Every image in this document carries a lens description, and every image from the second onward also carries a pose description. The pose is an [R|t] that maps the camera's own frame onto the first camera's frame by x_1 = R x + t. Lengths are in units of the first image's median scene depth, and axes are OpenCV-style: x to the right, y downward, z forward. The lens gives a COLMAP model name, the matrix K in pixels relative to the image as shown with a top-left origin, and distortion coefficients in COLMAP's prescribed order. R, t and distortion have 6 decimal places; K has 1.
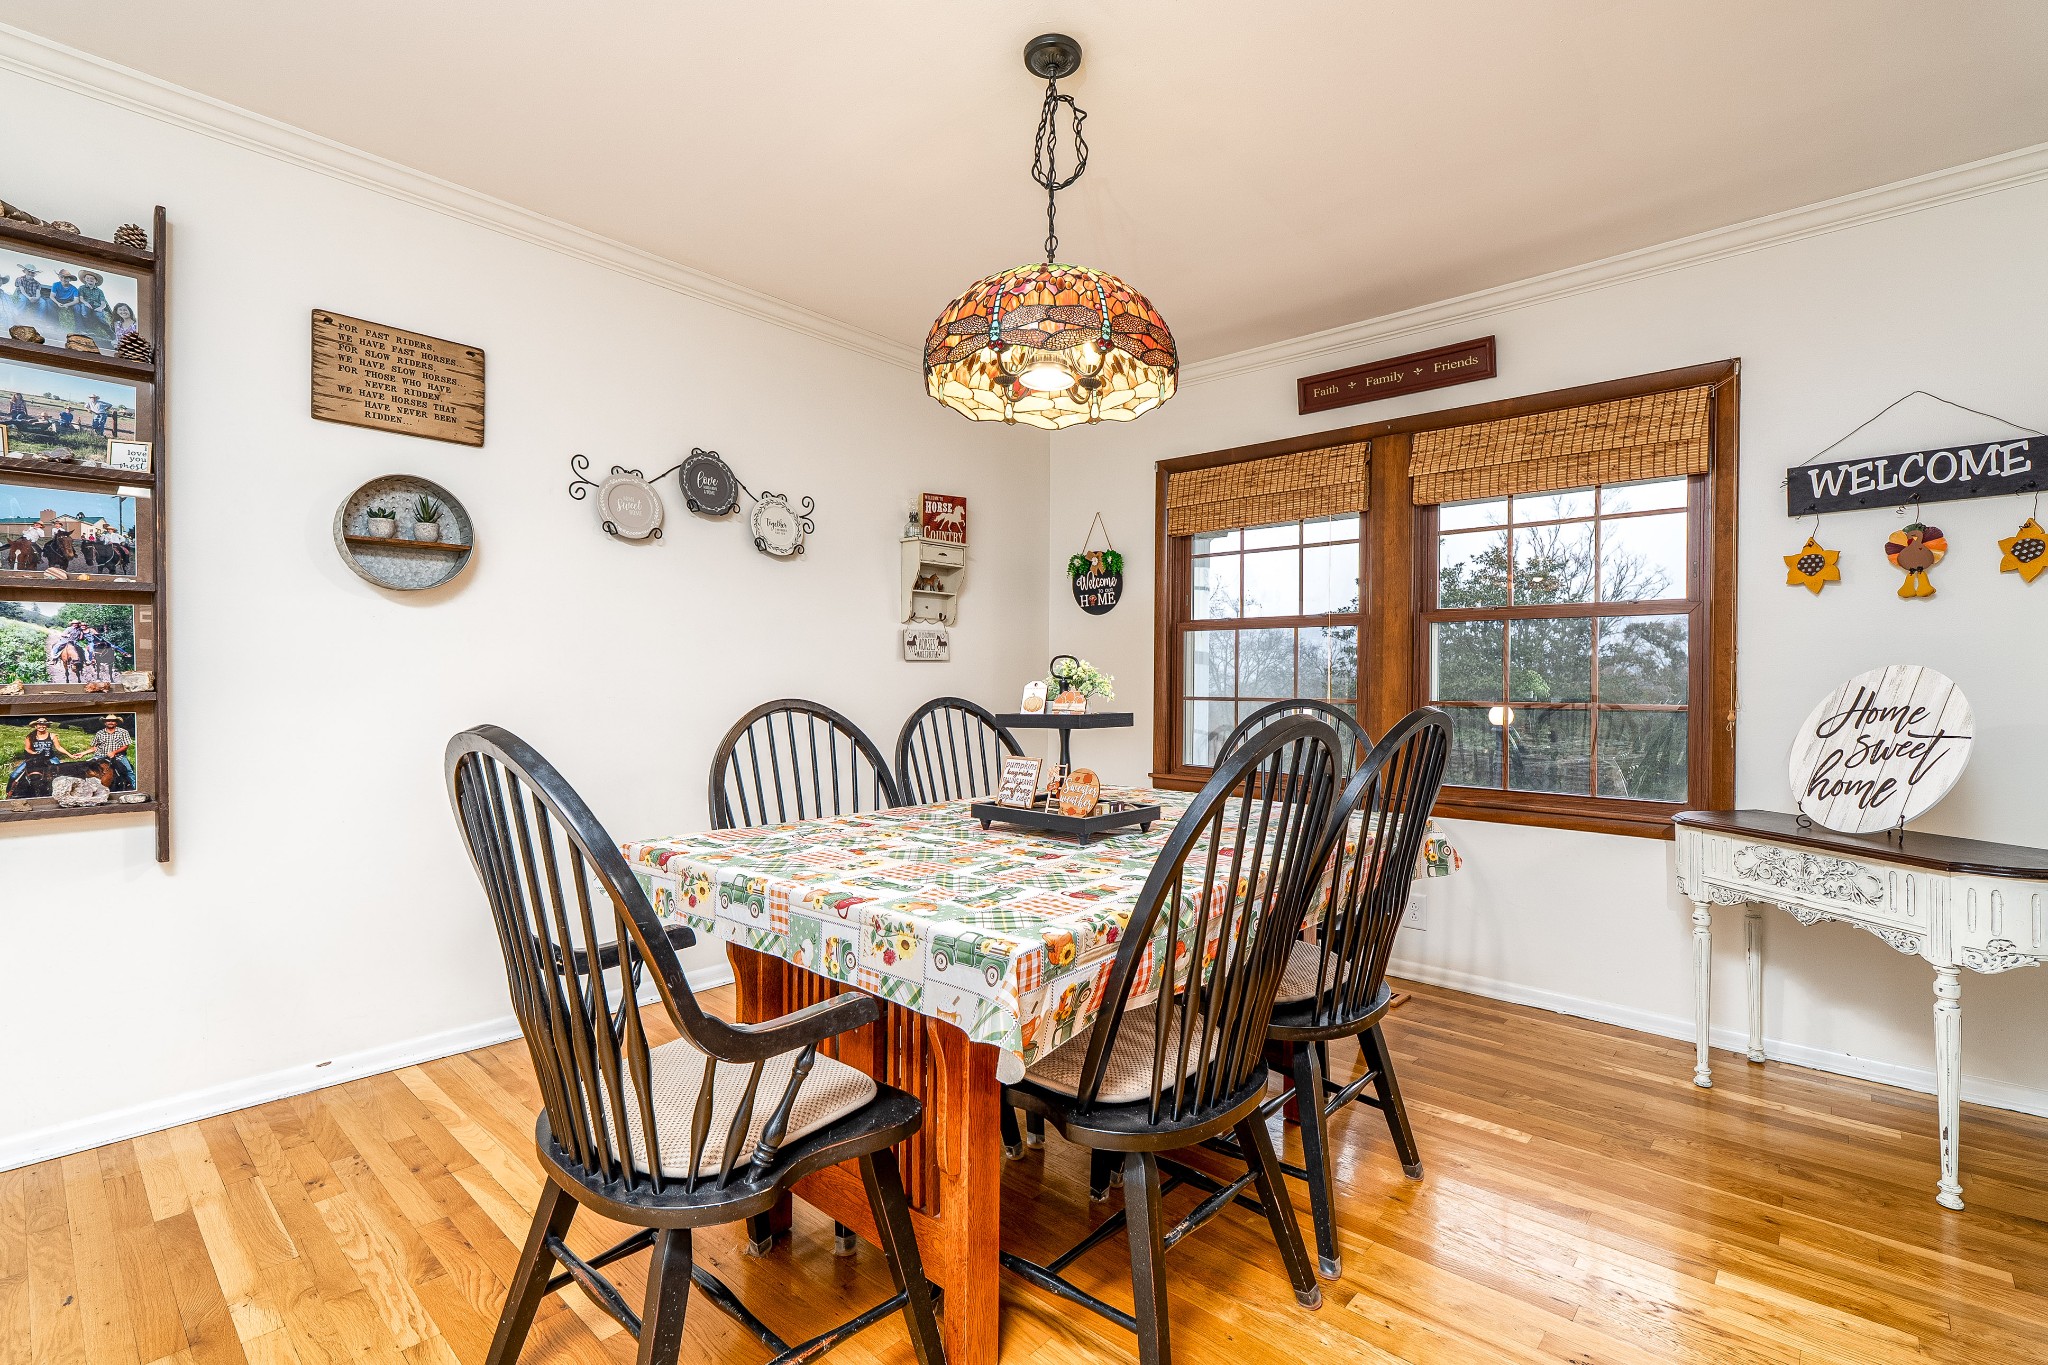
lens RADIAL K [[946.4, 0, 1025.2], [0, 946.4, 691.9], [0, 0, 1]] dist [-0.002644, 0.000621]
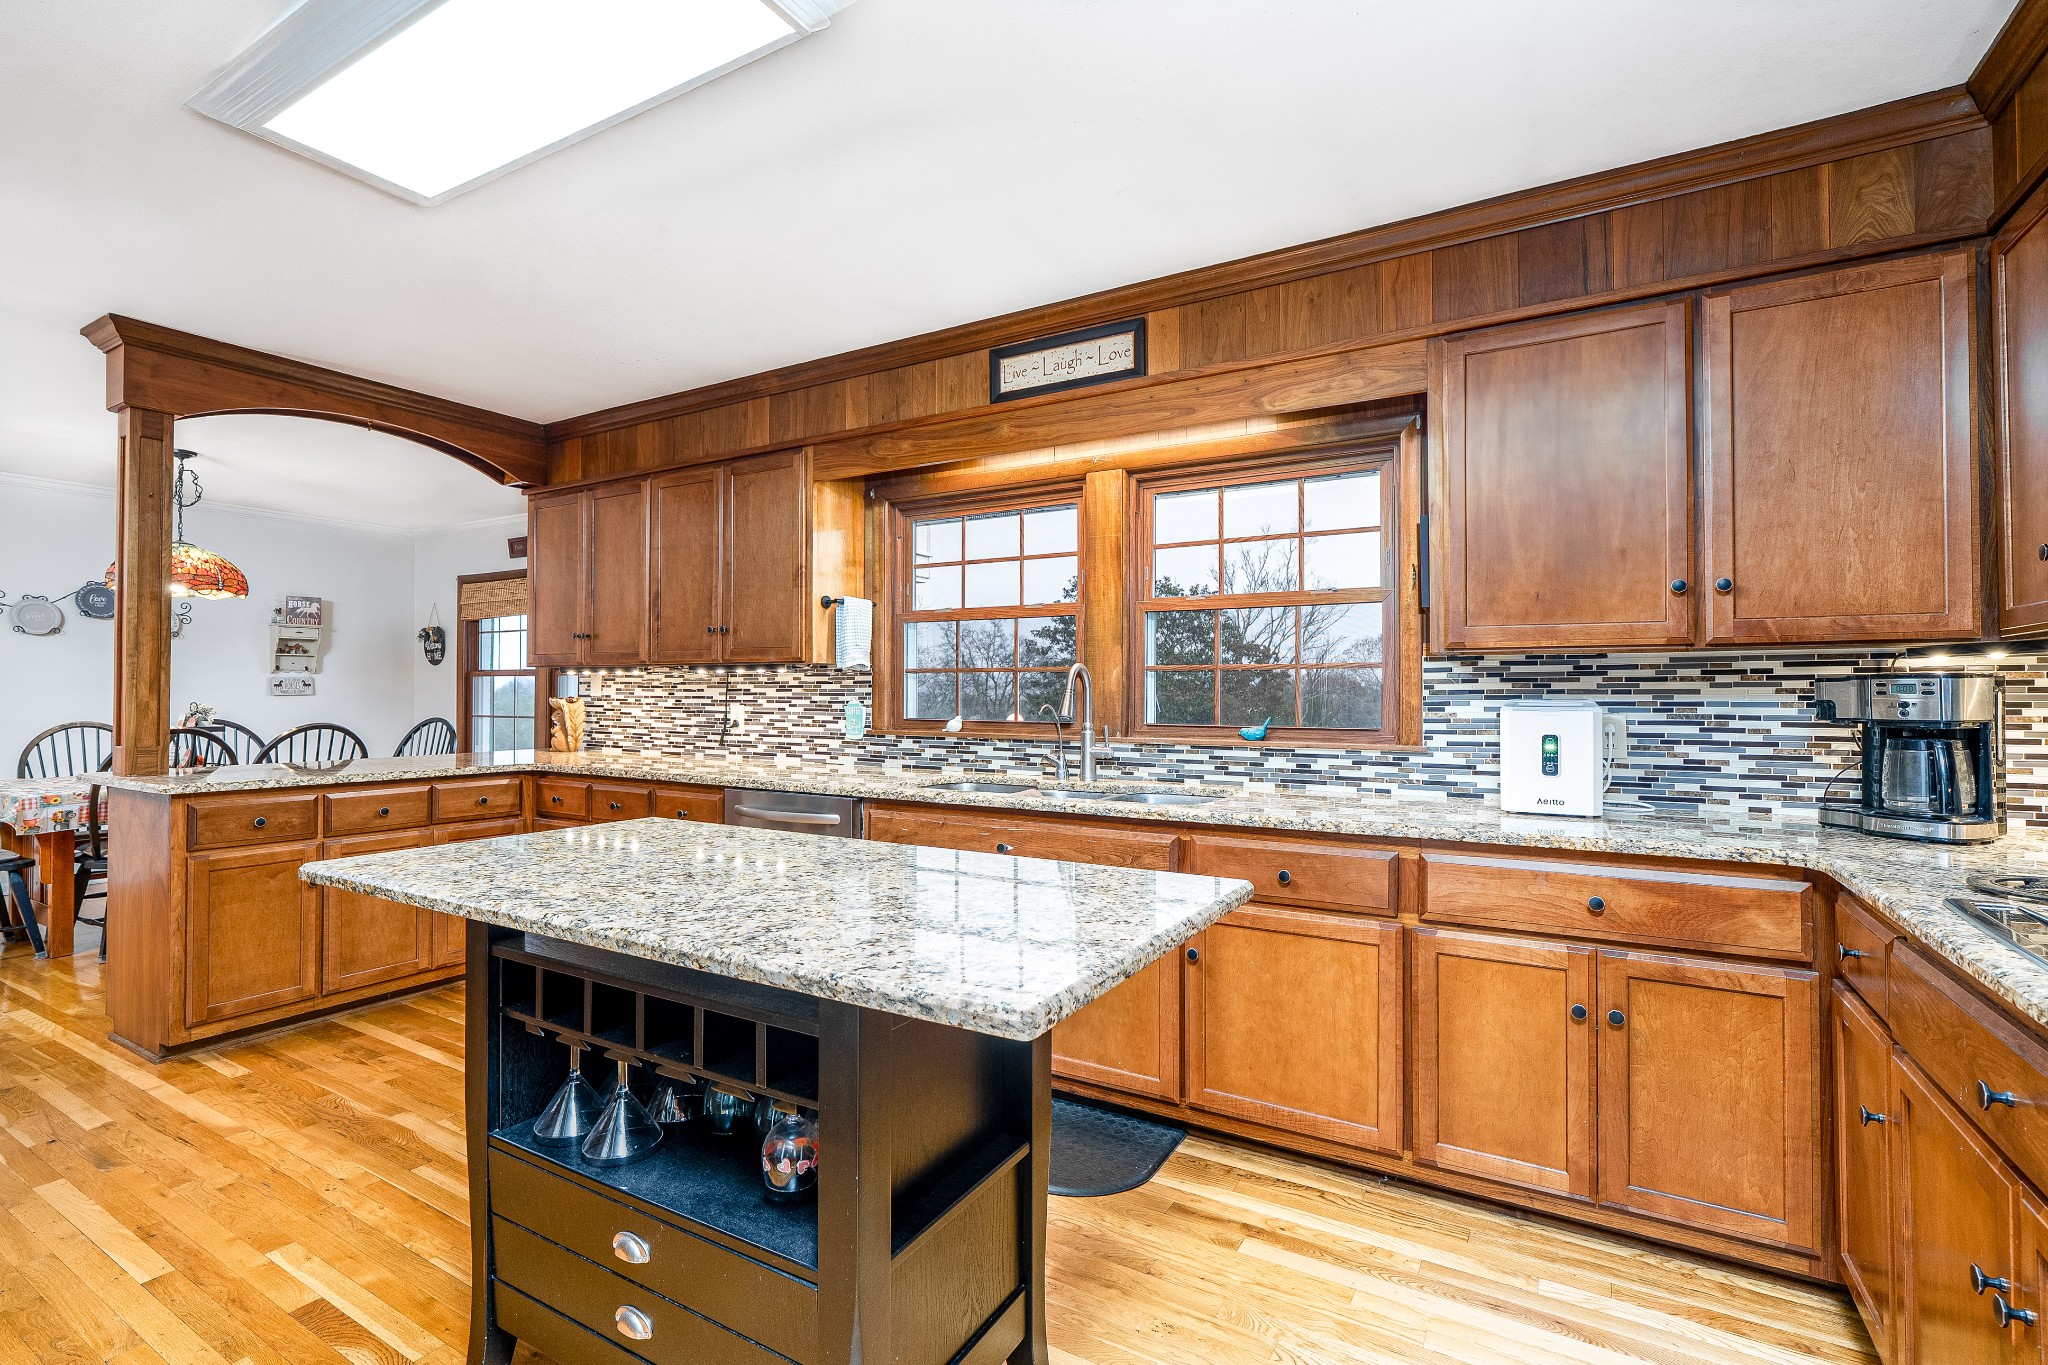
lens RADIAL K [[937.1, 0, 1024.0], [0, 937.1, 682.5], [0, 0, 1]] dist [-0.007308, 0.000081]
pose [[0.977829, -0.003299, 0.209378, 0.990706], [0.007718, 0.999764, -0.020292, -0.014902], [-0.209262, 0.021459, 0.977624, -1.068073]]
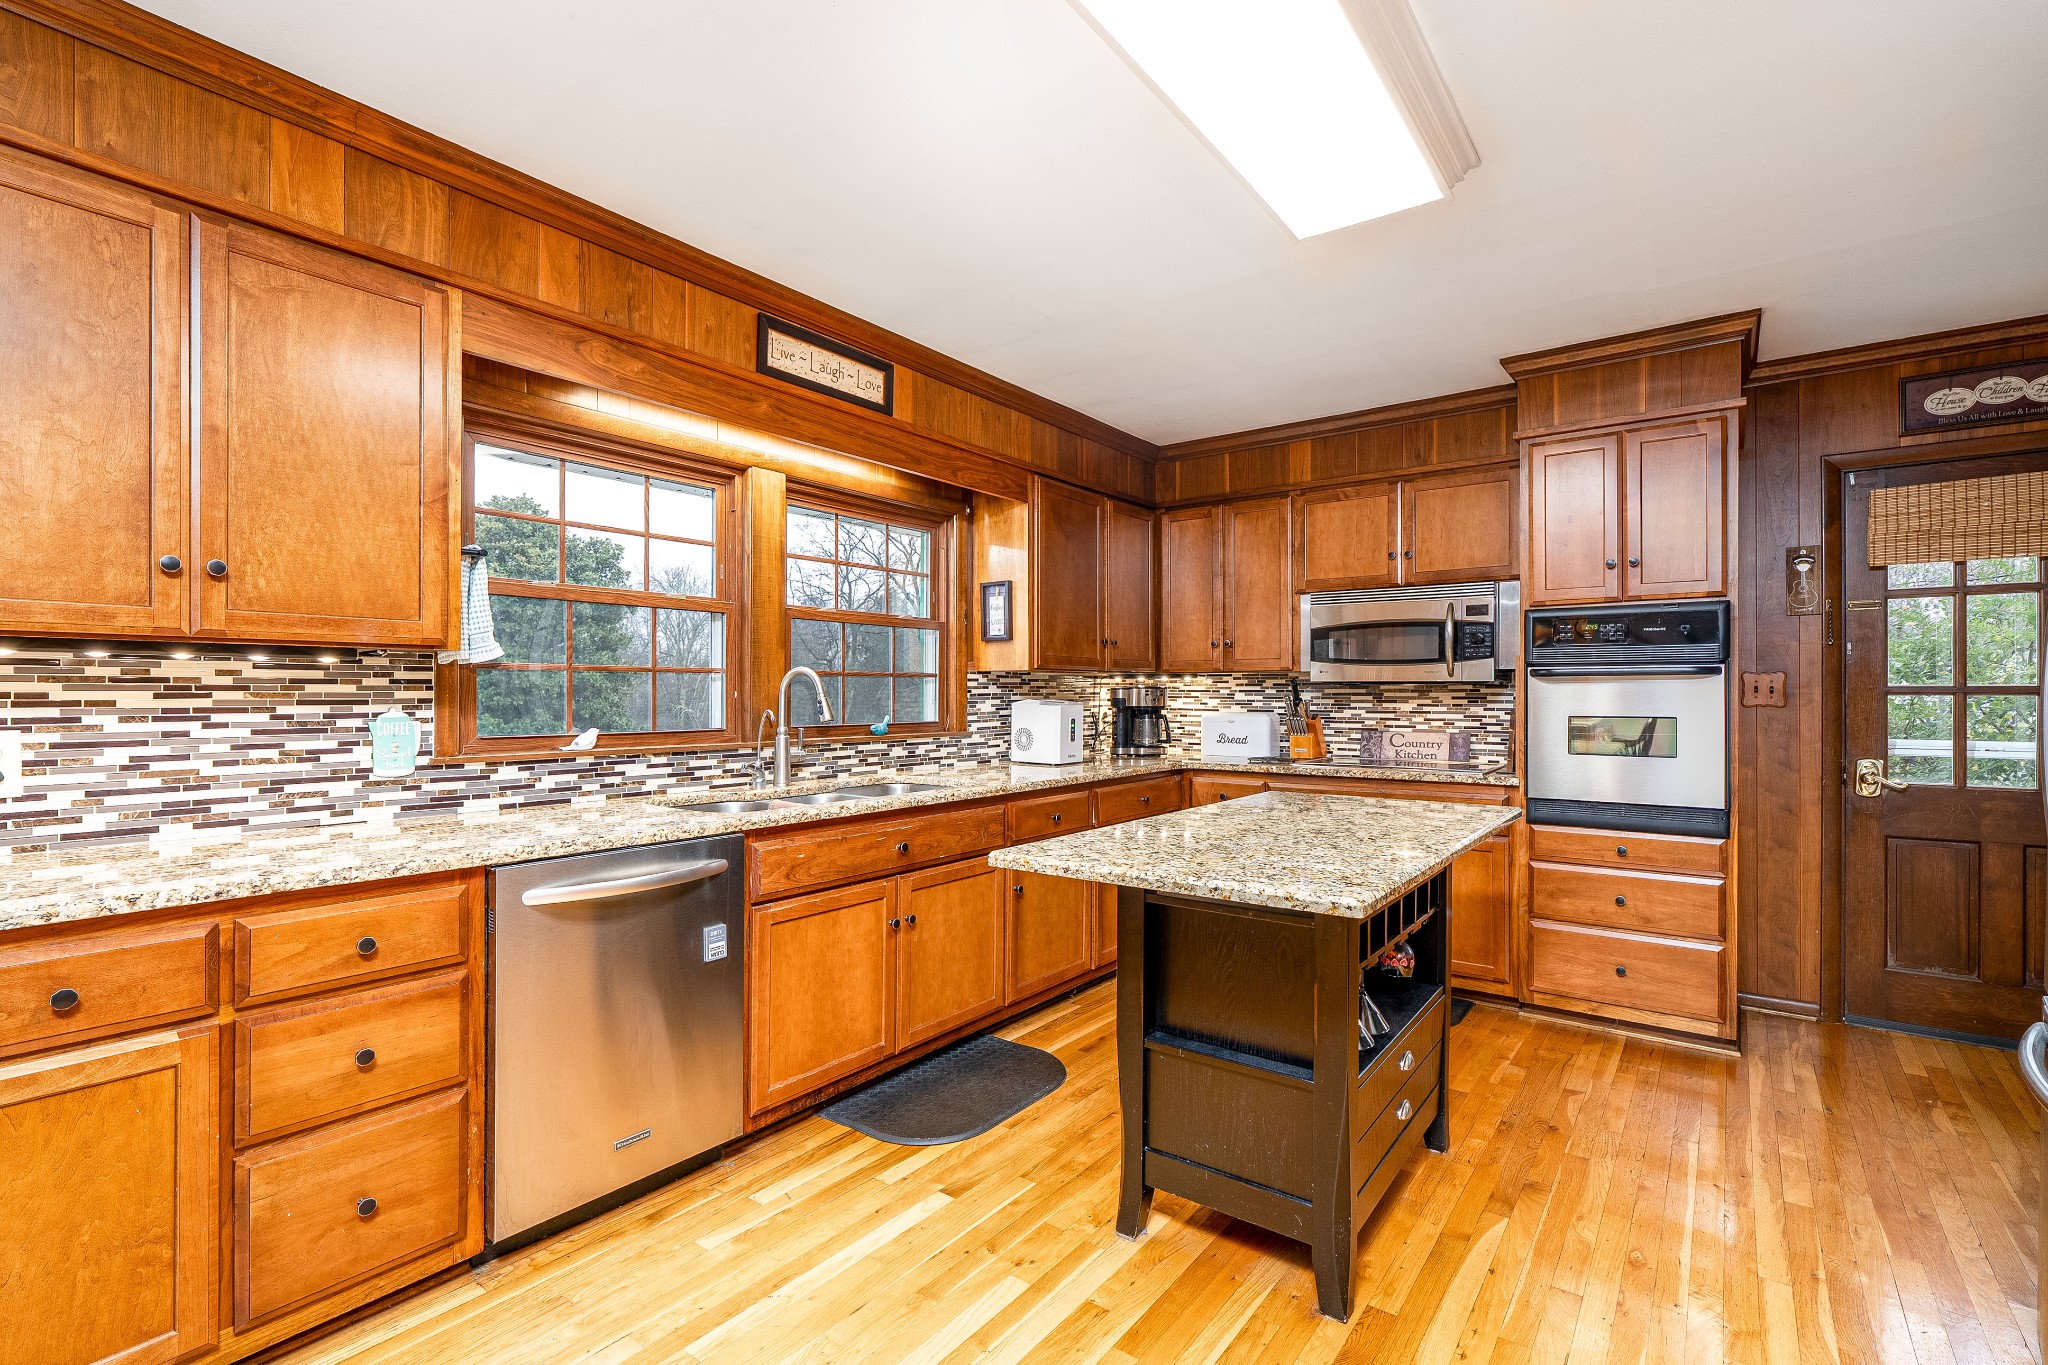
lens RADIAL K [[946.4, 0, 1025.2], [0, 946.4, 691.9], [0, 0, 1]] dist [-0.002644, 0.000621]
pose [[-0.105572, -0.007329, 0.994385, 0.279786], [0.010527, 0.999909, 0.008487, -0.033758], [-0.994356, 0.011364, -0.105485, -0.282484]]
